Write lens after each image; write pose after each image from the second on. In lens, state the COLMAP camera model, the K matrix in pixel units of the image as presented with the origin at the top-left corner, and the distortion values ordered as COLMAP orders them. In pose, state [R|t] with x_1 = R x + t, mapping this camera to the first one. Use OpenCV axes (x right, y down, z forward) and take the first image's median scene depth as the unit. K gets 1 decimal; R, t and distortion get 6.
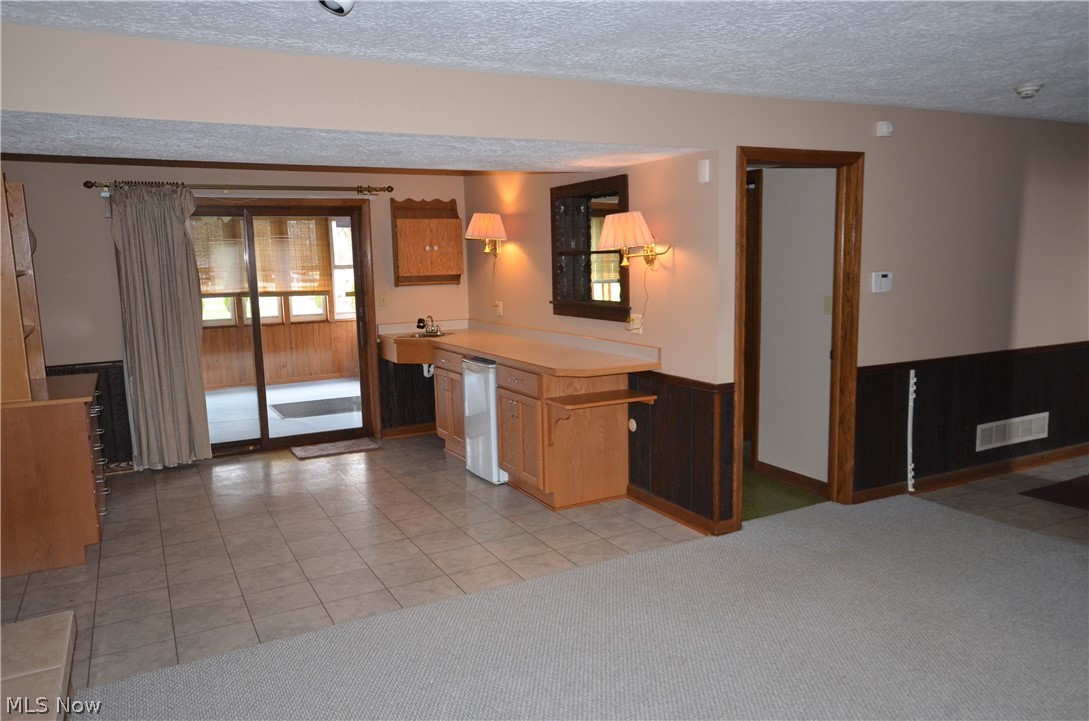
lens RADIAL K [[781.1, 0, 545.4], [0, 781.1, 367.9], [0, 0, 1]] dist [0.024336, 0.013181]
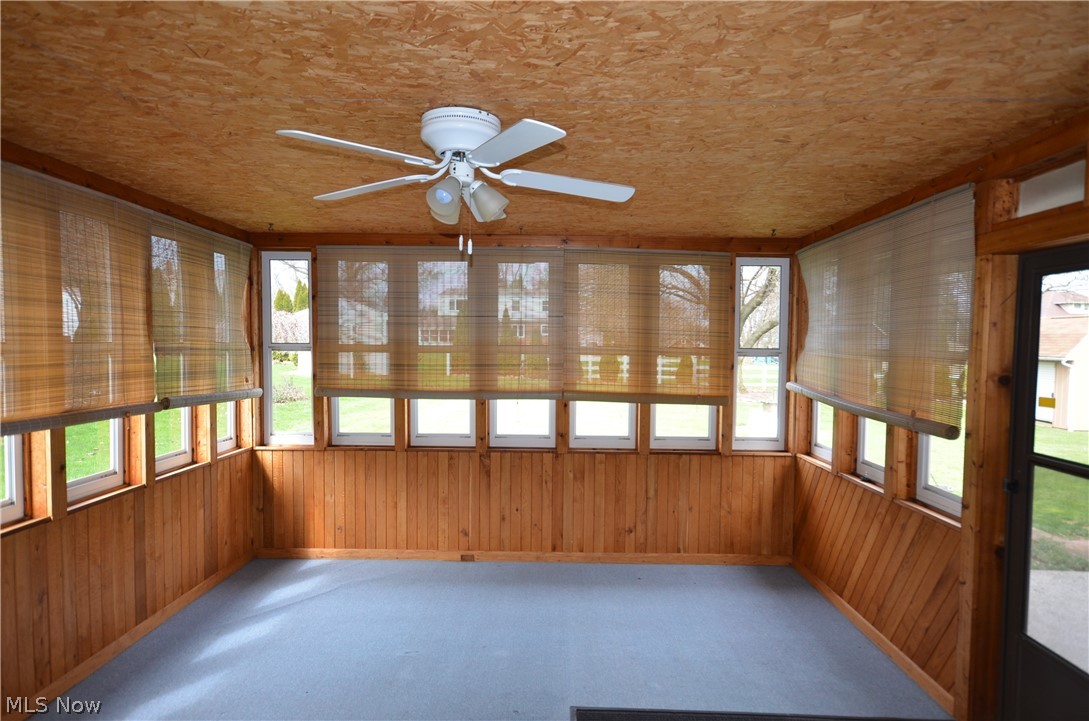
lens RADIAL K [[578.7, 0, 522.1], [0, 578.7, 369.2], [0, 0, 1]] dist [0.016327, 0.000131]
pose [[0.861691, 0.054211, -0.504530, -0.447664], [-0.101770, 0.992538, -0.067167, -0.172499], [0.497124, 0.109223, 0.860778, 1.339951]]
